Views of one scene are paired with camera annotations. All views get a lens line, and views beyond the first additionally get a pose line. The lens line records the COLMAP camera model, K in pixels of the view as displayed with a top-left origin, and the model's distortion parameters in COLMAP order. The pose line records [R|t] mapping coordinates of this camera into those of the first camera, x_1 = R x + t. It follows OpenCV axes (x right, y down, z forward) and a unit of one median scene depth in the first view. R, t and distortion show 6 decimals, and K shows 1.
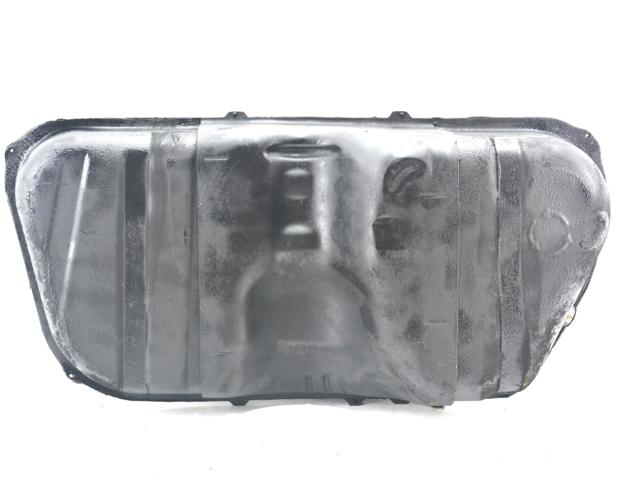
lens RADIAL K [[485.6, 0, 318.7], [0, 485.6, 242.6], [0, 0, 1]] dist [0.008777, -0.002405]
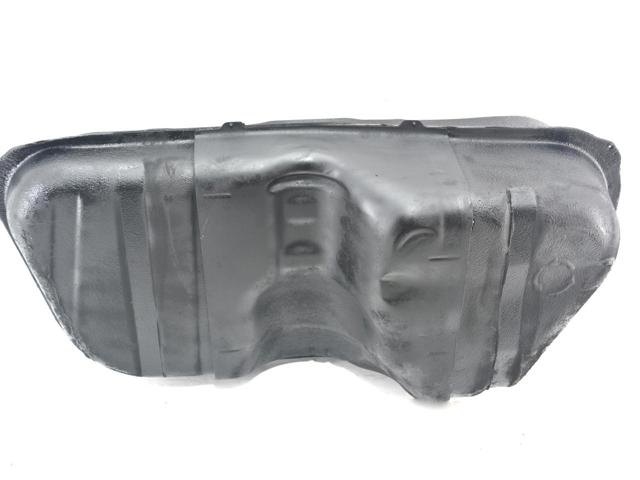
lens RADIAL K [[485.6, 0, 321.2], [0, 485.6, 241.9], [0, 0, 1]] dist [0.008777, -0.002405]
pose [[0.999856, -0.006014, 0.015886, -0.022397], [0.000754, 0.950021, 0.312186, -0.378889], [-0.016970, -0.312129, 0.949888, 0.069221]]
